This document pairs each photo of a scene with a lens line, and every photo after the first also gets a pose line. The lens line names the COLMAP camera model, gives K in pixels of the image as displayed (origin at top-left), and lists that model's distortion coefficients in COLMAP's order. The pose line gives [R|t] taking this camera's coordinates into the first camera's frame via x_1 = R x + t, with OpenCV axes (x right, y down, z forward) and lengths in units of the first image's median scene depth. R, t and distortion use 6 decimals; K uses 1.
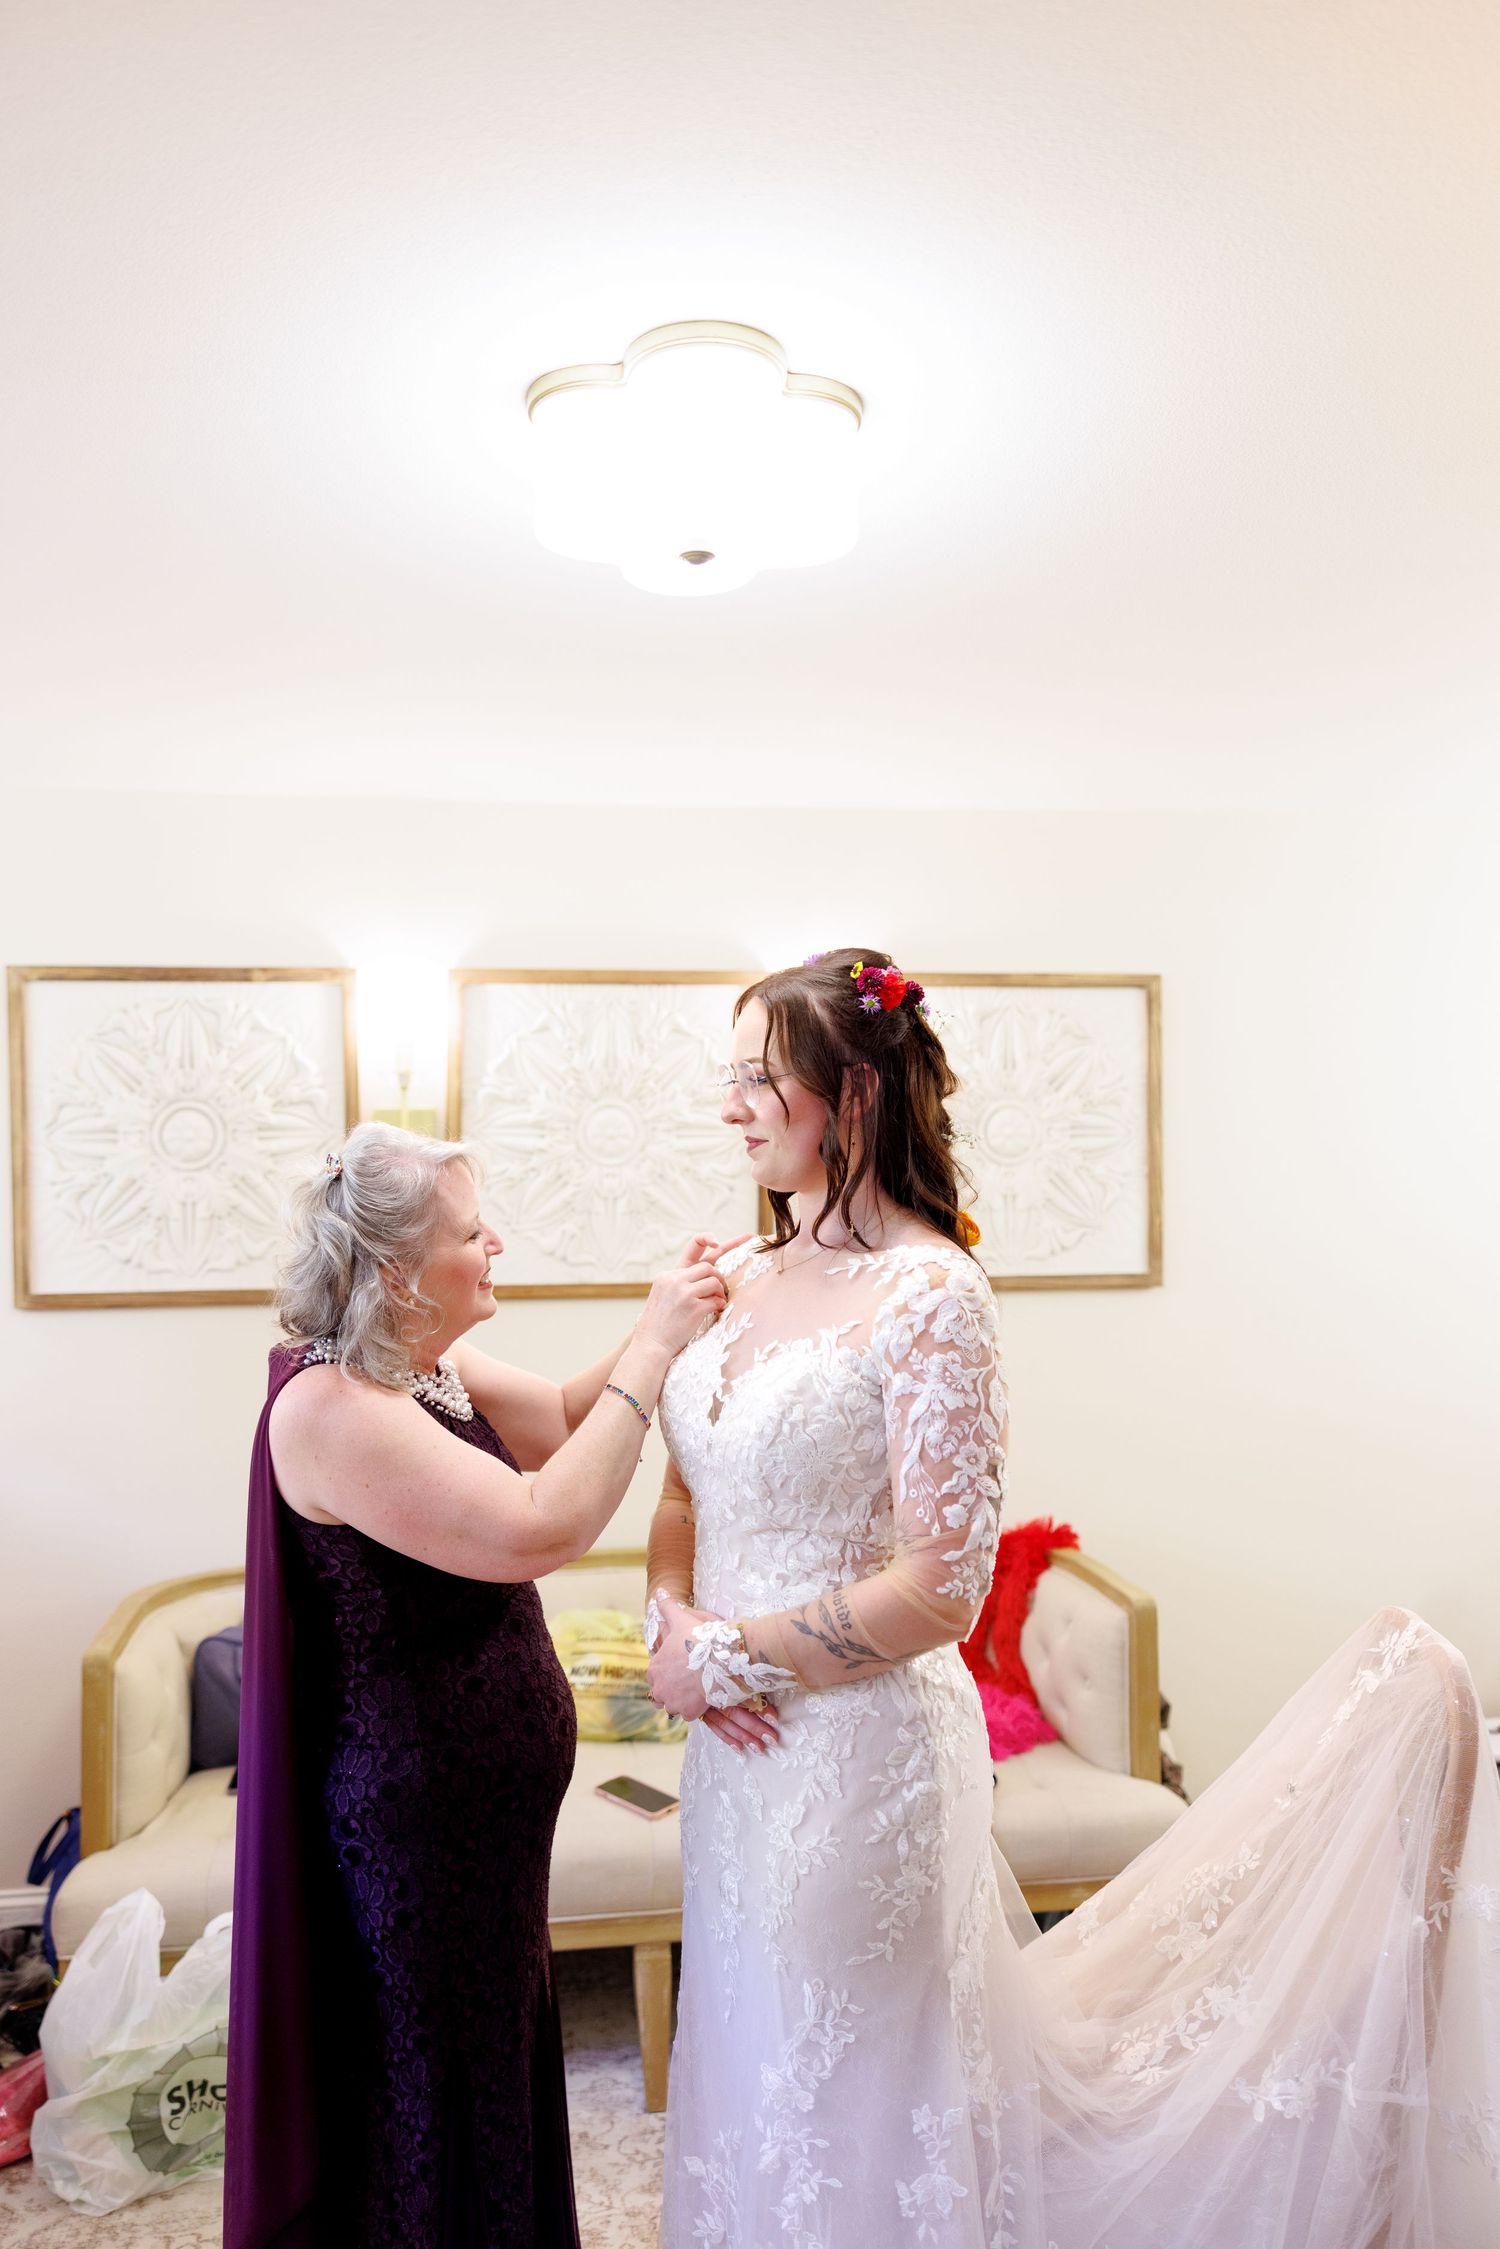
lens RADIAL K [[1774.0, 0, 750.0], [0, 1774.0, 1124.5], [0, 0, 1]] dist [0.003359, 0.001077]
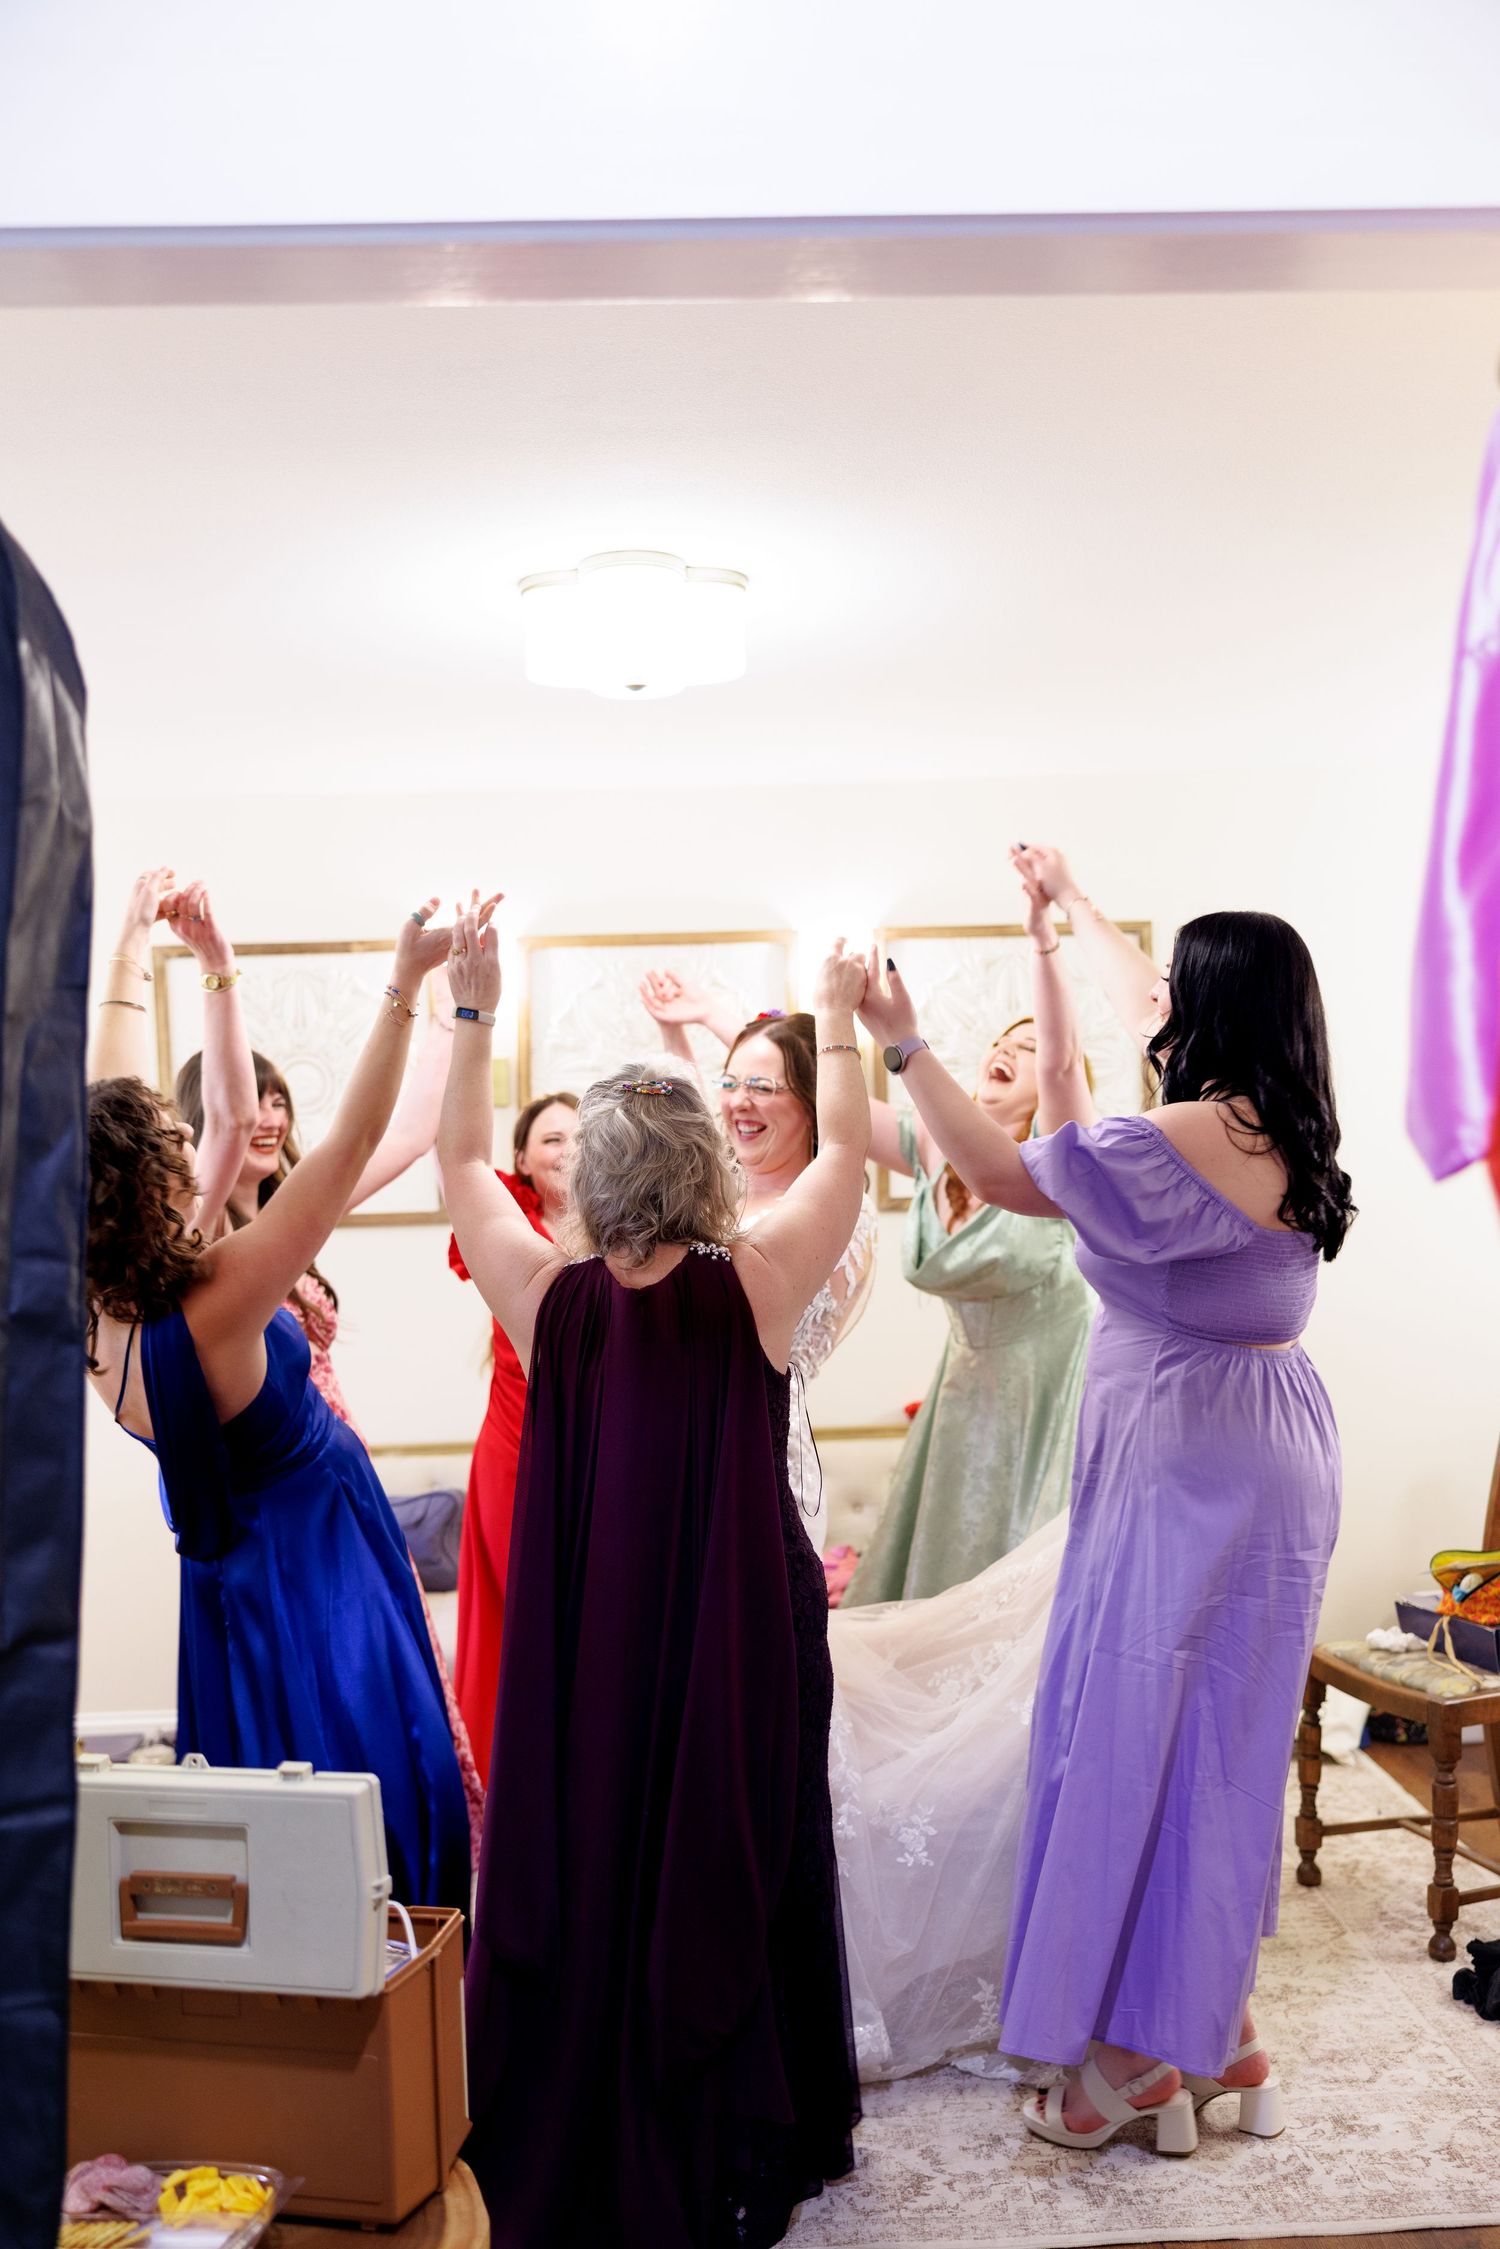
lens RADIAL K [[2286.9, 0, 735.4], [0, 2286.9, 1119.0], [0, 0, 1]] dist [-0.002065, 0.005500]
pose [[0.993836, -0.018953, -0.109231, 0.135773], [0.021892, 0.999428, 0.025772, -0.003713], [0.108680, -0.028005, 0.993682, -0.481864]]
